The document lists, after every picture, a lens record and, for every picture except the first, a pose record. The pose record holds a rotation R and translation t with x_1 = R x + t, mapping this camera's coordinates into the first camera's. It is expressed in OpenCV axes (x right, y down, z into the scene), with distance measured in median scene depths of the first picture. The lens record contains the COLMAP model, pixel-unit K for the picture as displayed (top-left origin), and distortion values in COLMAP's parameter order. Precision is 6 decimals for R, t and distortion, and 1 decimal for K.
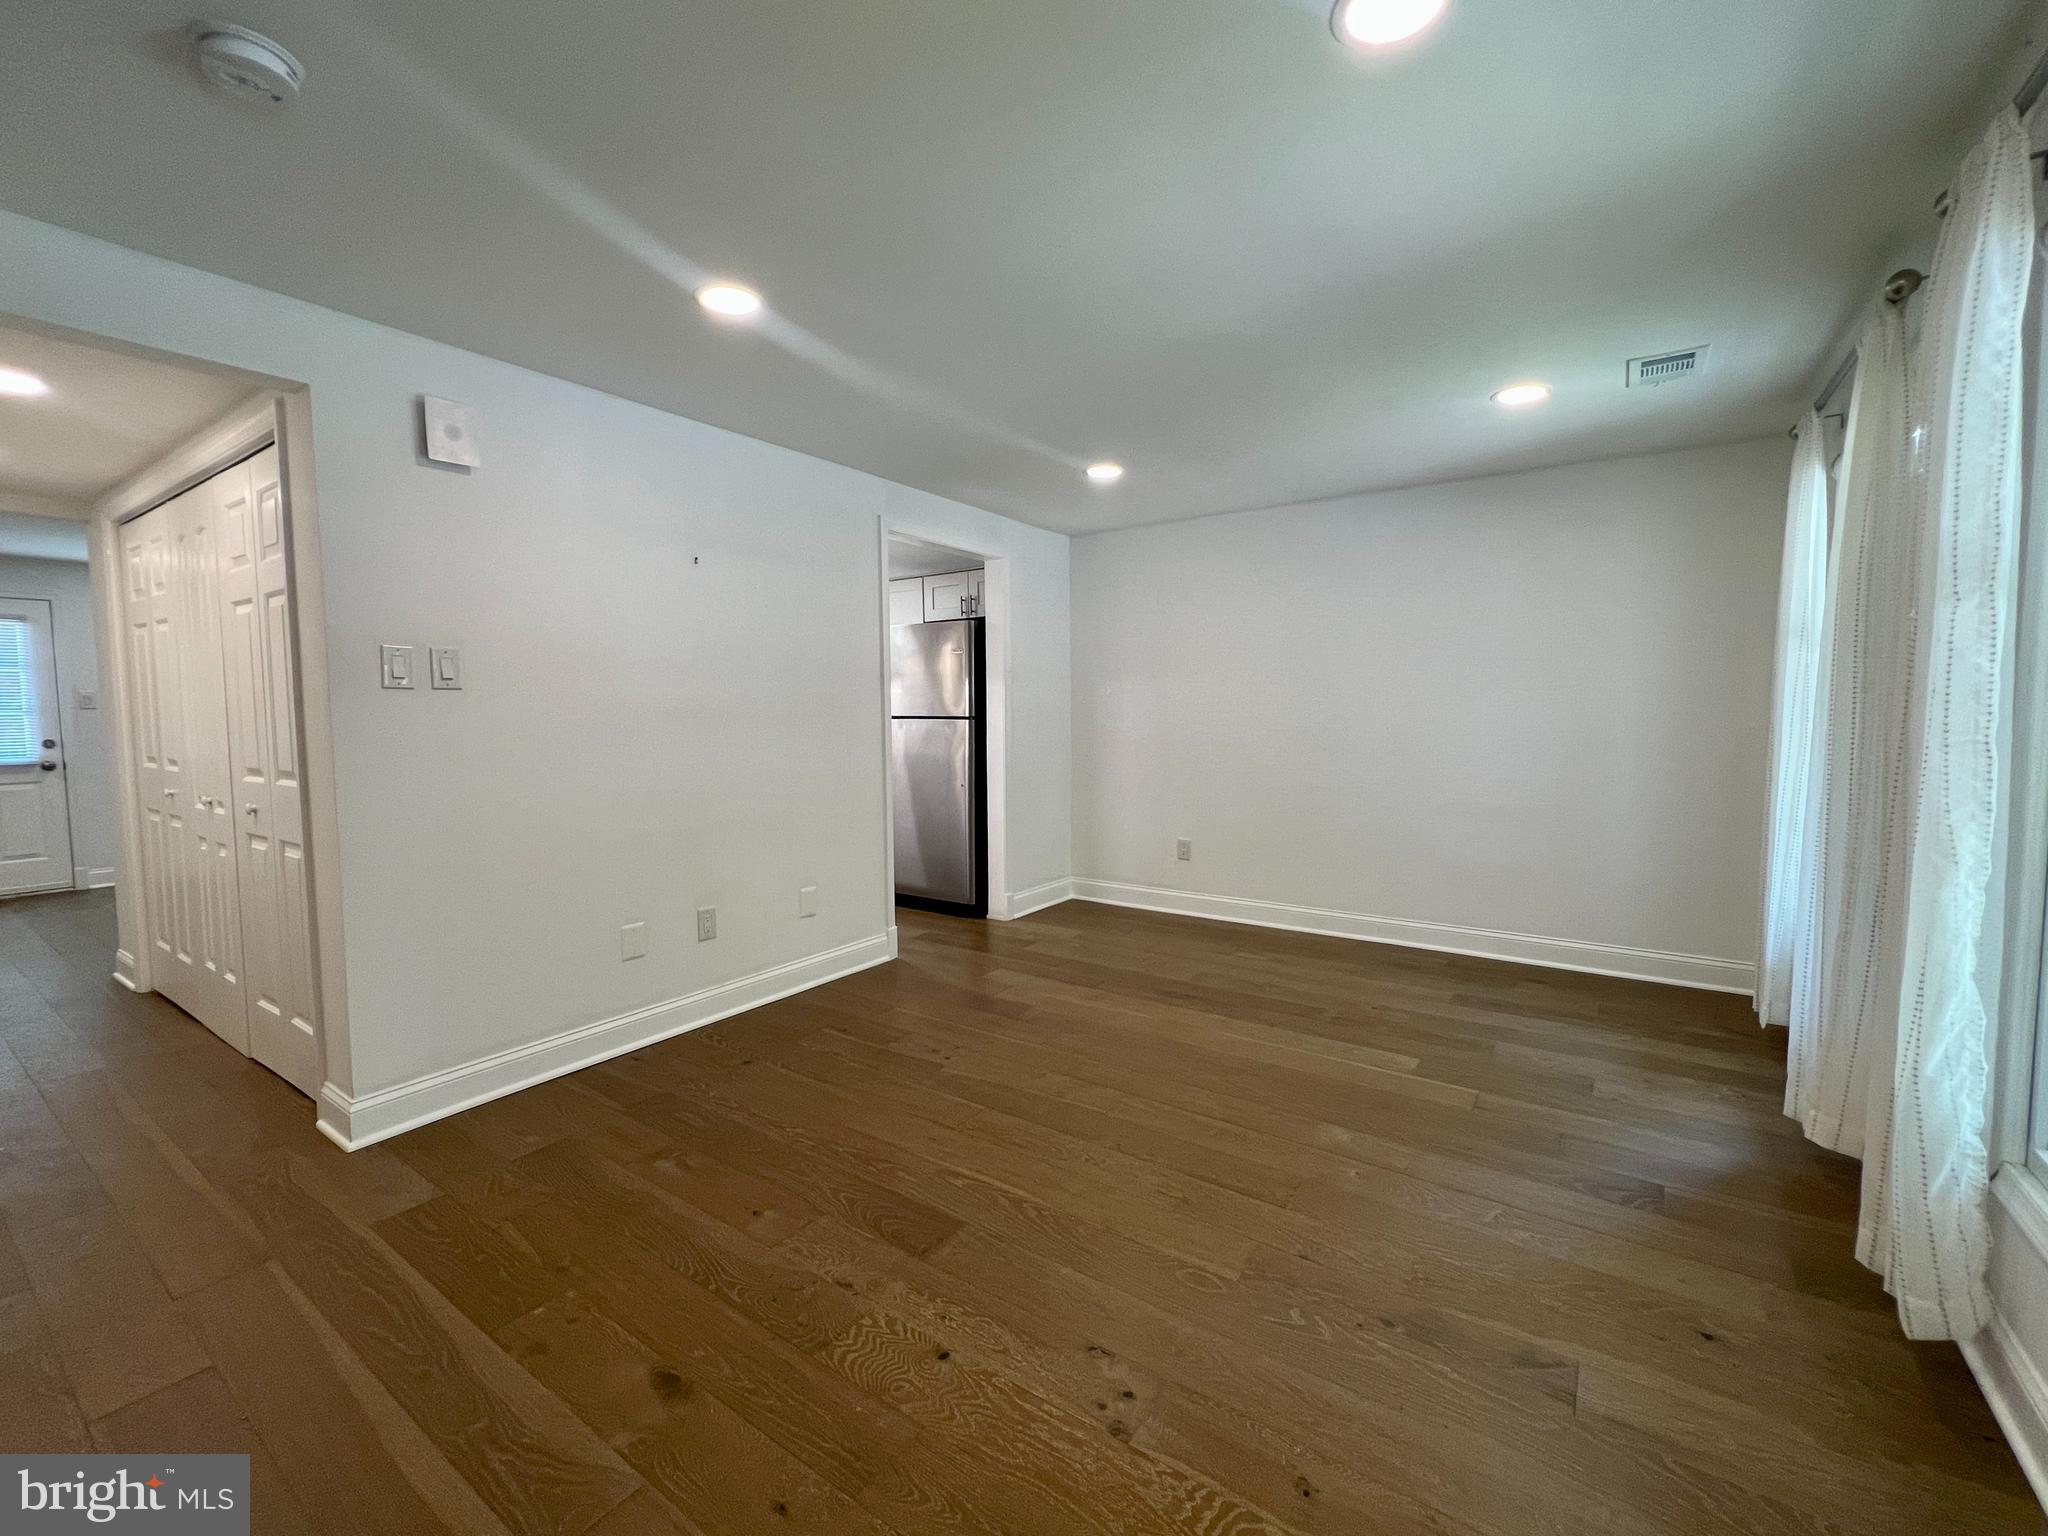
lens RADIAL K [[854.2, 0, 1018.1], [0, 854.2, 762.4], [0, 0, 1]] dist [-0.001301, 0.000036]
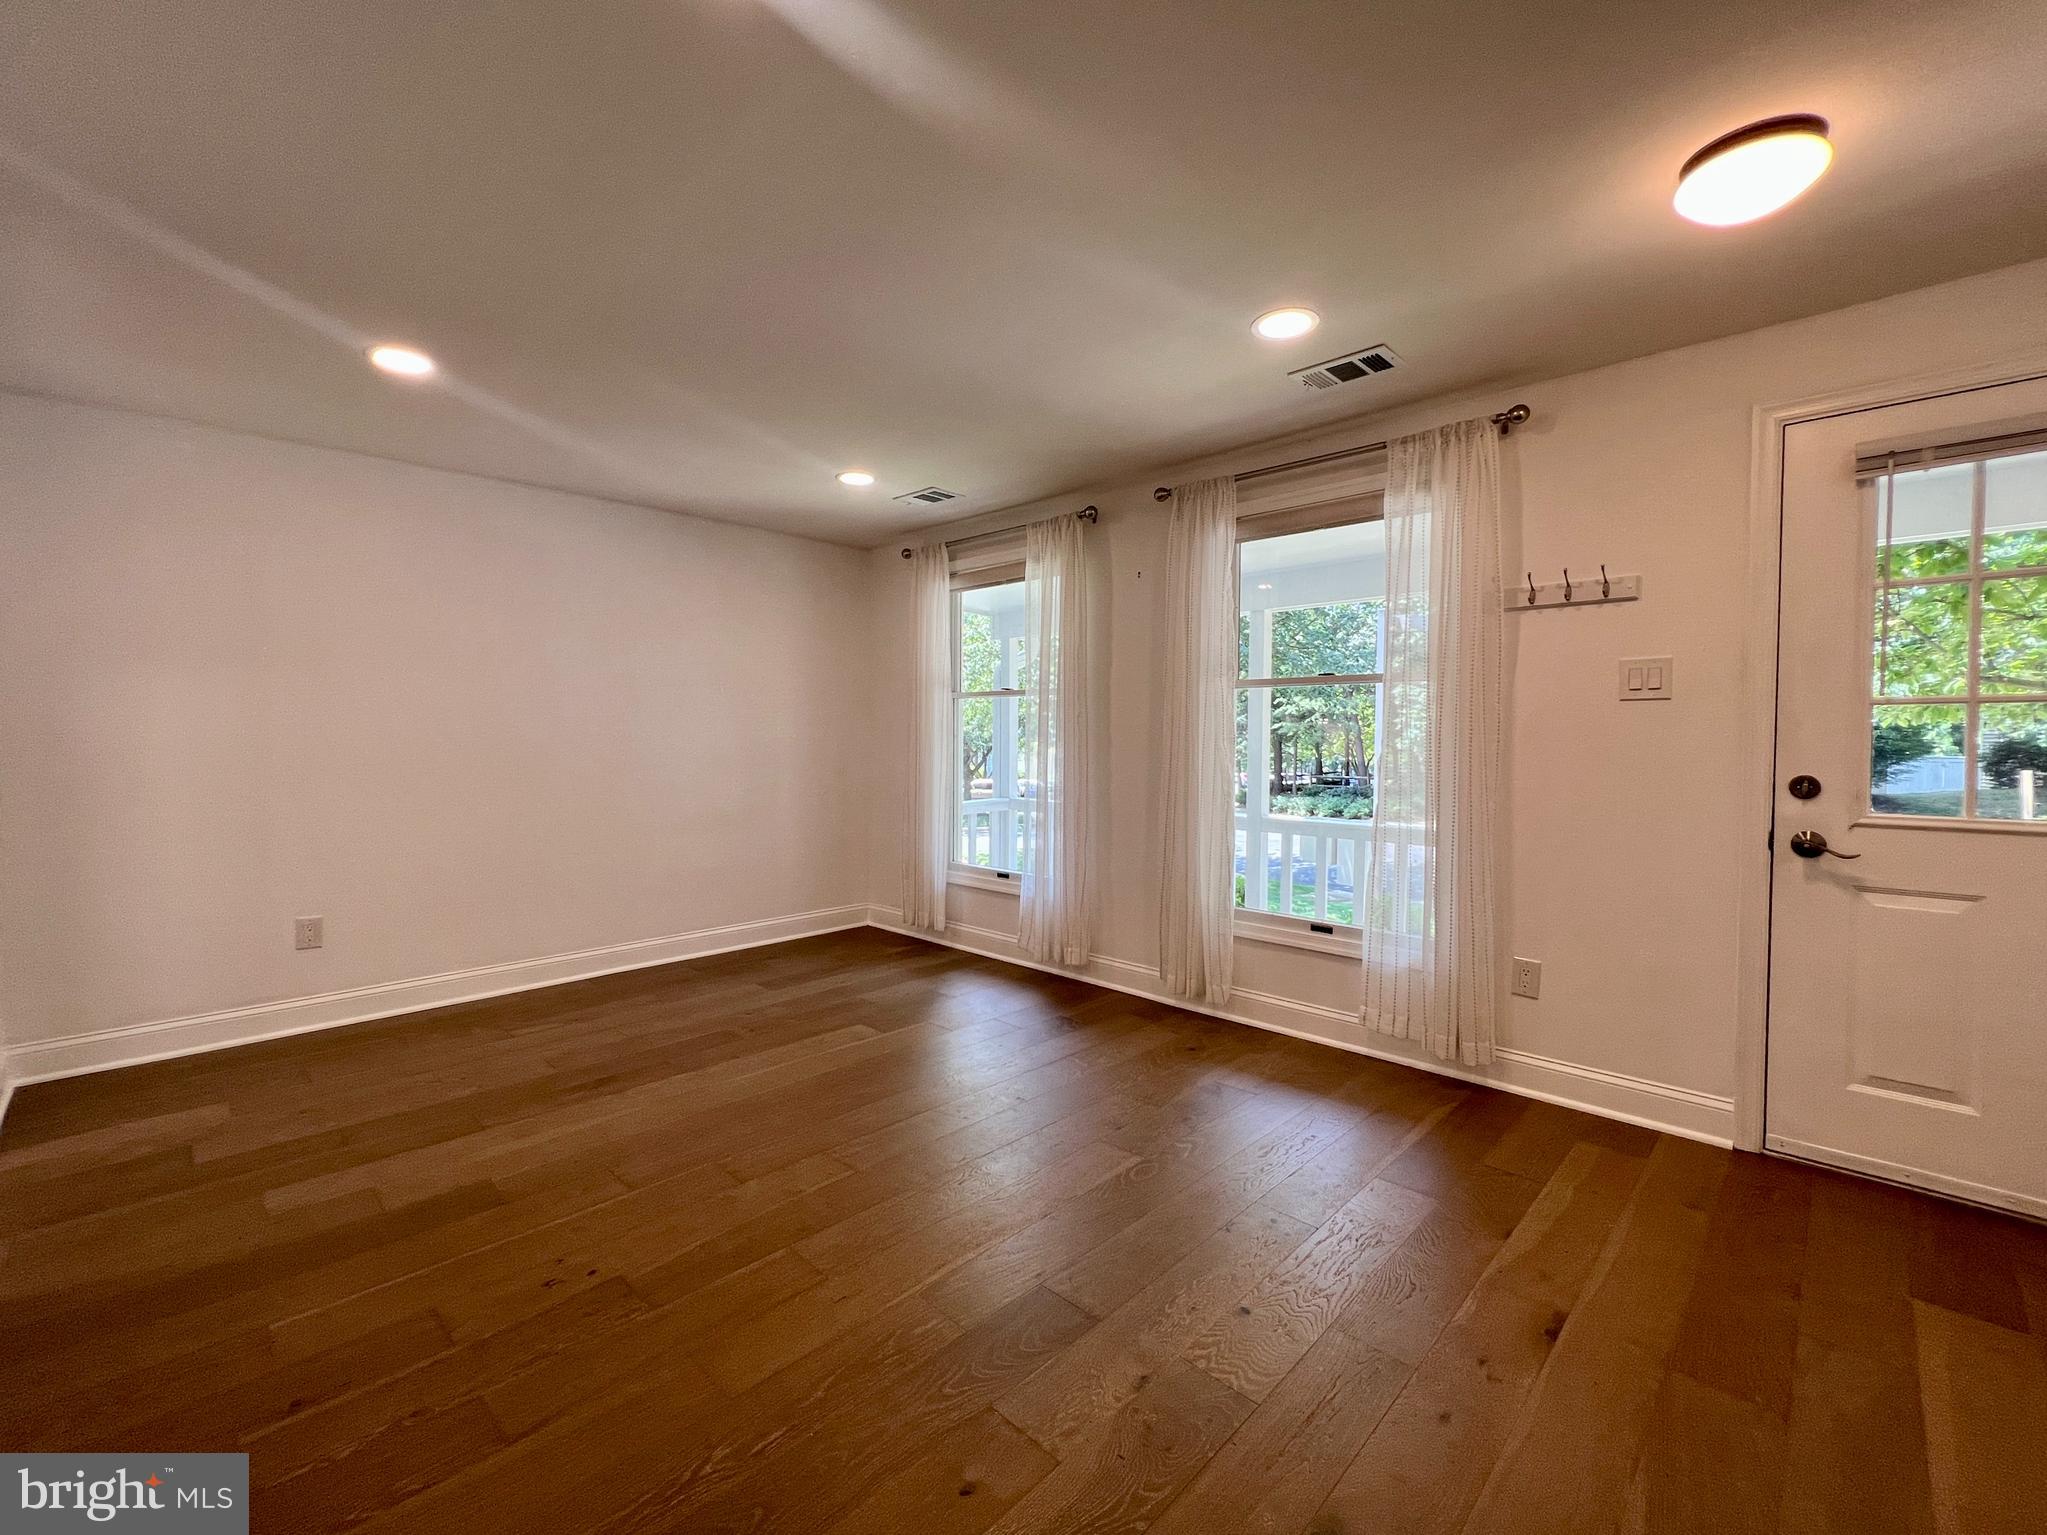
lens RADIAL K [[853.8, 0, 1017.6], [0, 853.8, 761.9], [0, 0, 1]] dist [-0.001301, 0.000036]
pose [[0.159662, -0.021053, 0.986947, -0.514832], [0.059764, 0.998145, 0.011624, -0.008085], [-0.985361, 0.057128, 0.160624, 0.470975]]
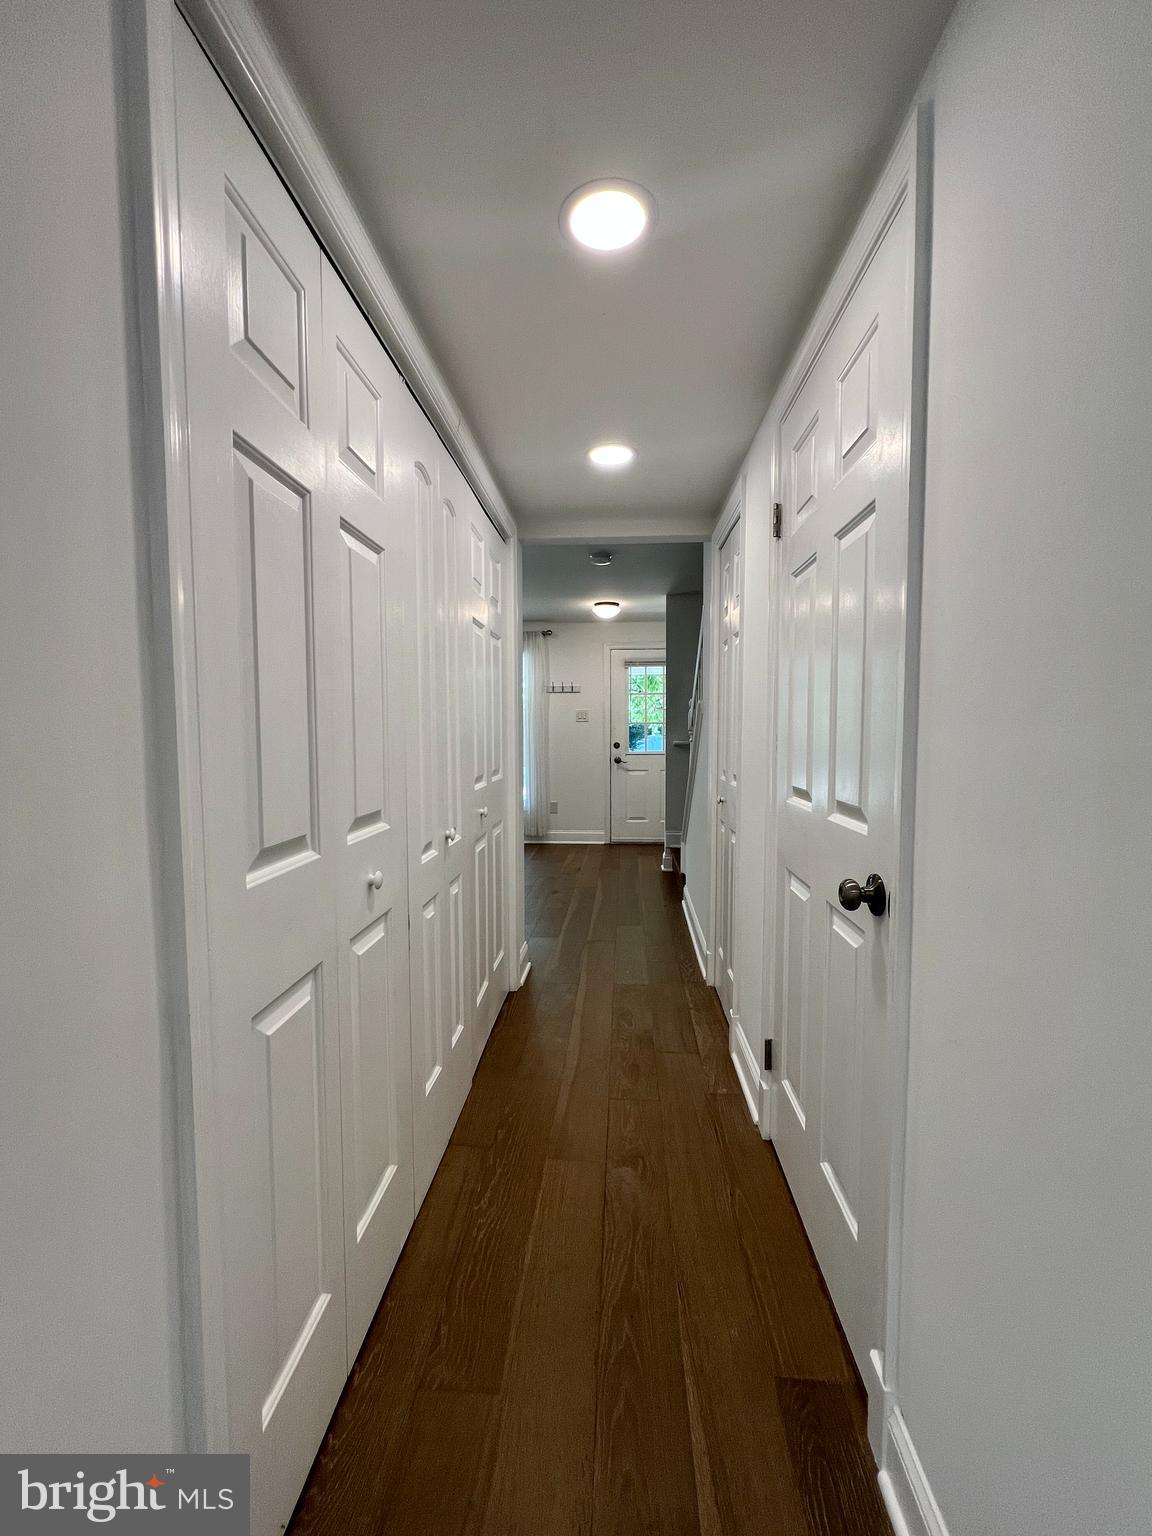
lens RADIAL K [[640.6, 0, 576.0], [0, 640.6, 768.0], [0, 0, 1]] dist [-0.001301, 0.000036]
pose [[-0.512705, -0.047859, 0.857230, -1.172552], [0.060454, 0.993955, 0.091649, -0.049035], [-0.856434, 0.098812, -0.506712, 0.934506]]
